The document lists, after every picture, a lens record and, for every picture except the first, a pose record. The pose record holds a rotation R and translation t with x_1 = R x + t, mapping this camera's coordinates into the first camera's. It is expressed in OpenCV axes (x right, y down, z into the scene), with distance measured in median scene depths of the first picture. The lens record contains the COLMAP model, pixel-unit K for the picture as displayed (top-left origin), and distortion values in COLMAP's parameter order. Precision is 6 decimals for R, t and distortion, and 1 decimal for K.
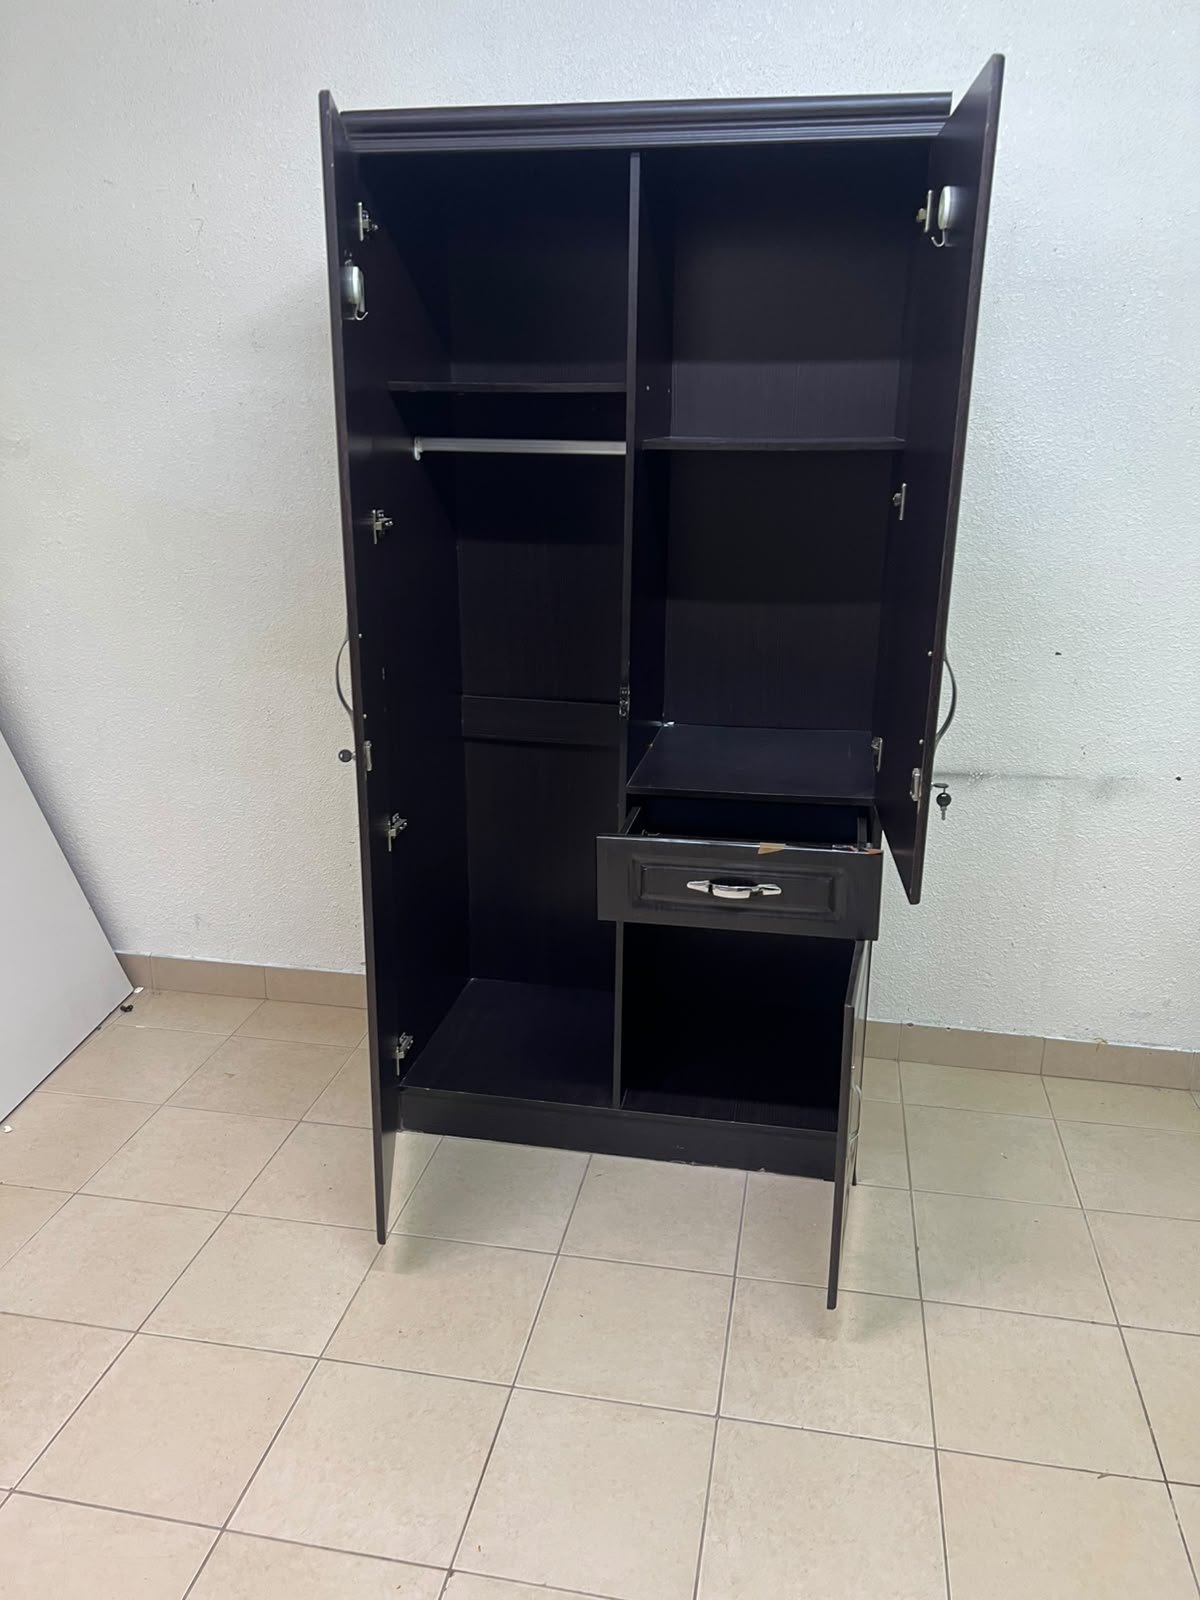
lens RADIAL K [[1204.4, 0, 605.8], [0, 1204.4, 792.4], [0, 0, 1]] dist [0.045998, -0.051096]
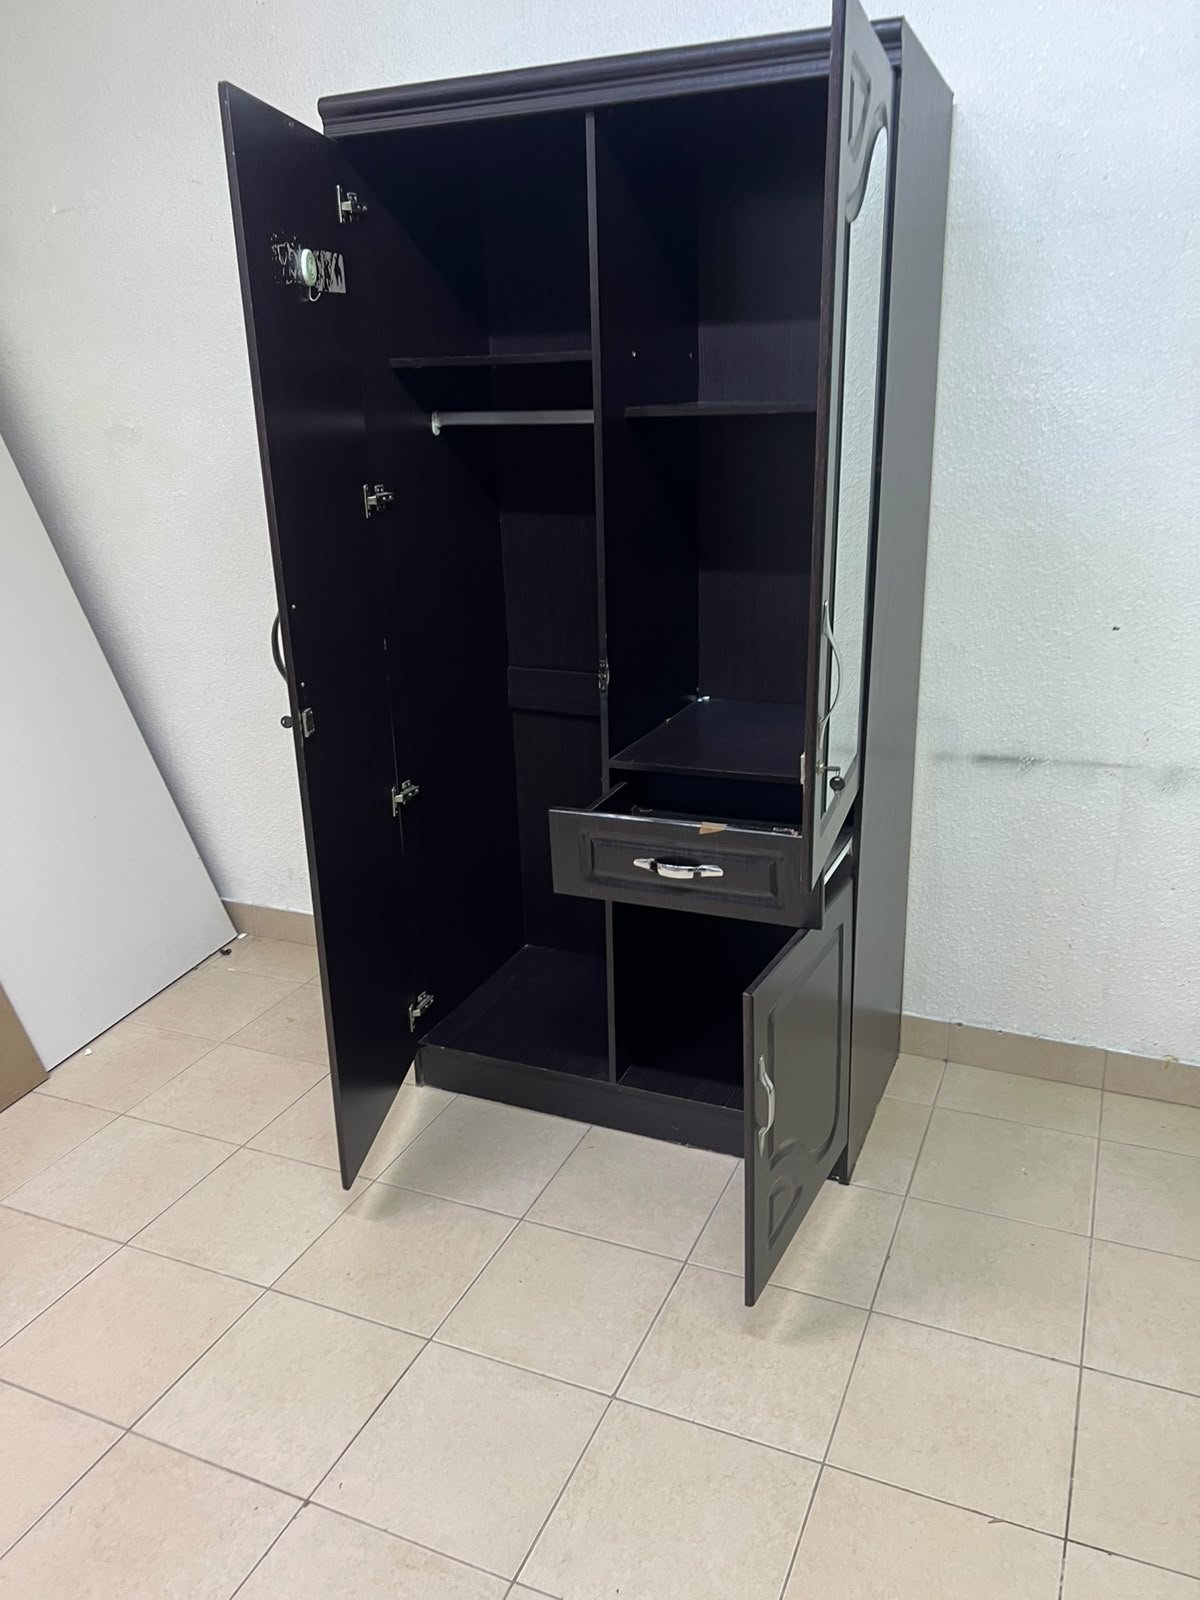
lens RADIAL K [[1204.4, 0, 605.5], [0, 1204.4, 791.9], [0, 0, 1]] dist [0.045998, -0.051096]
pose [[0.973906, 0.036403, -0.224014, 0.236567], [-0.031452, 0.999177, 0.025634, -0.004442], [0.224763, -0.017919, 0.974249, 0.033628]]
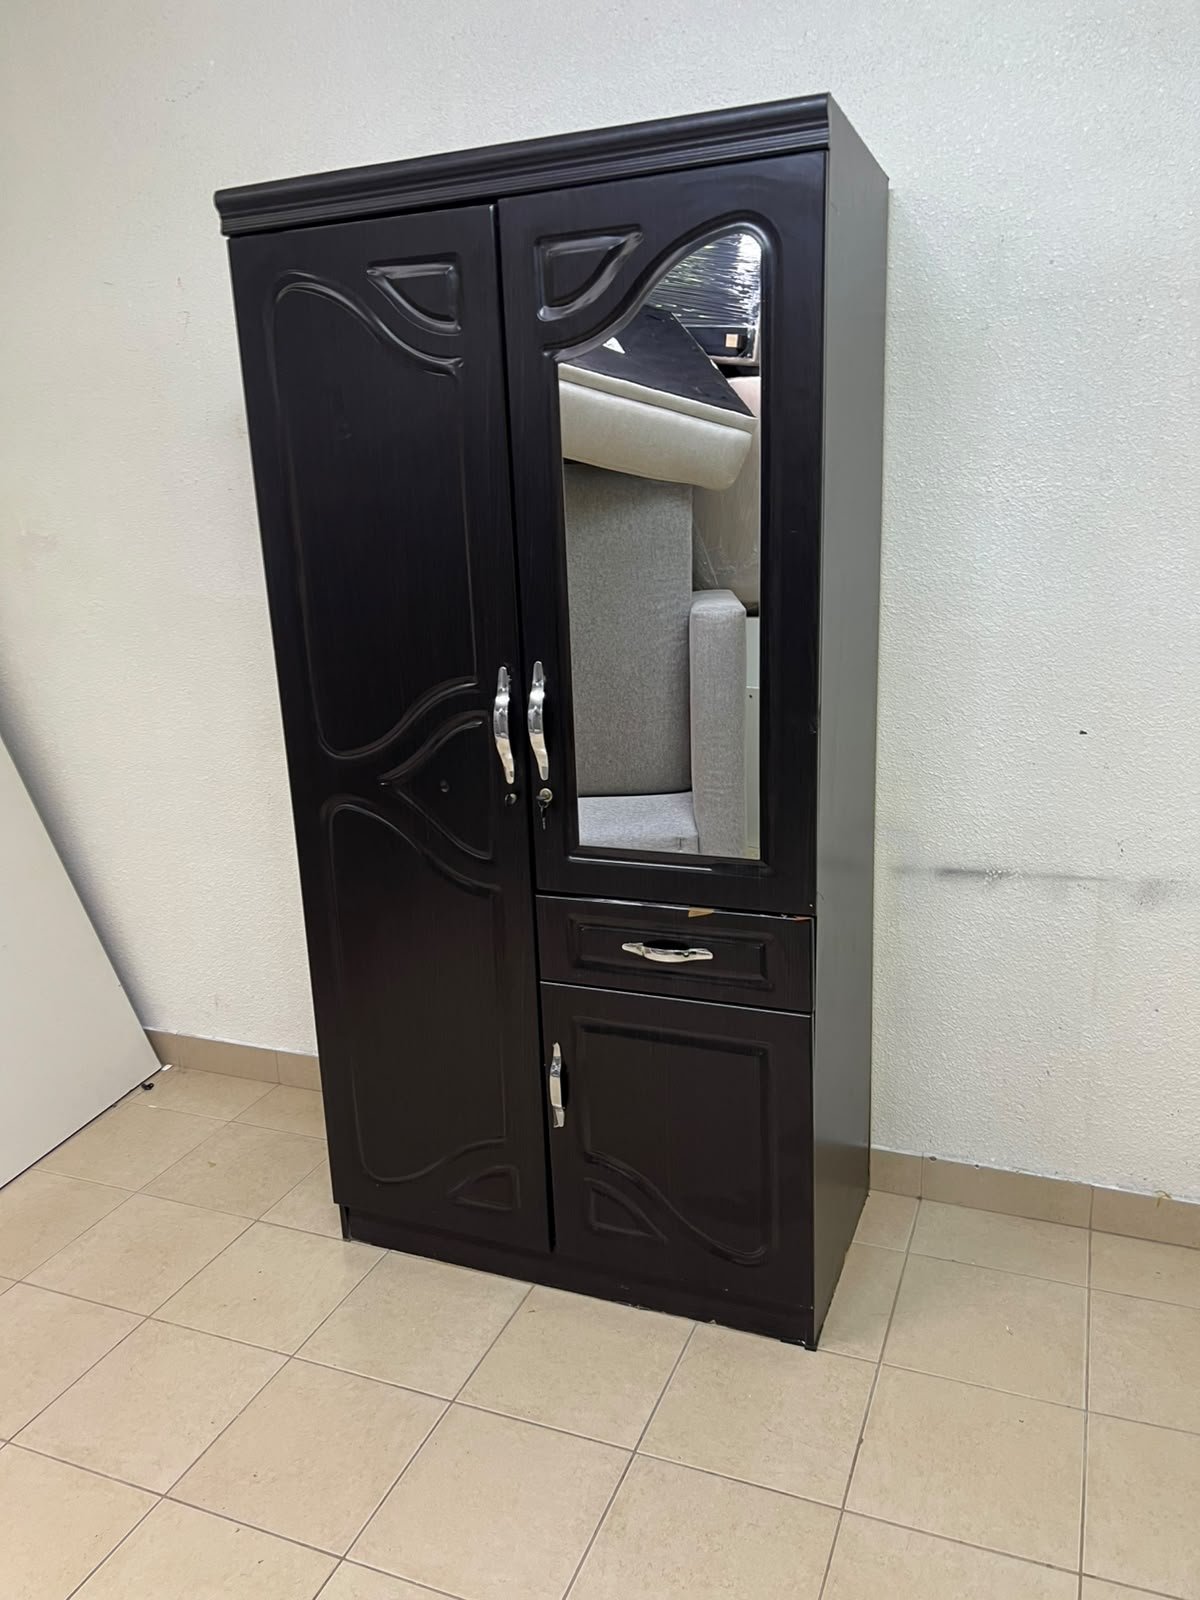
lens RADIAL K [[1204.4, 0, 586.6], [0, 1204.4, 812.0], [0, 0, 1]] dist [0.045998, -0.051096]
pose [[0.976299, 0.004640, -0.216374, 0.246898], [-0.011271, 0.999503, -0.029425, -0.034438], [0.216130, 0.031166, 0.975867, 0.115881]]
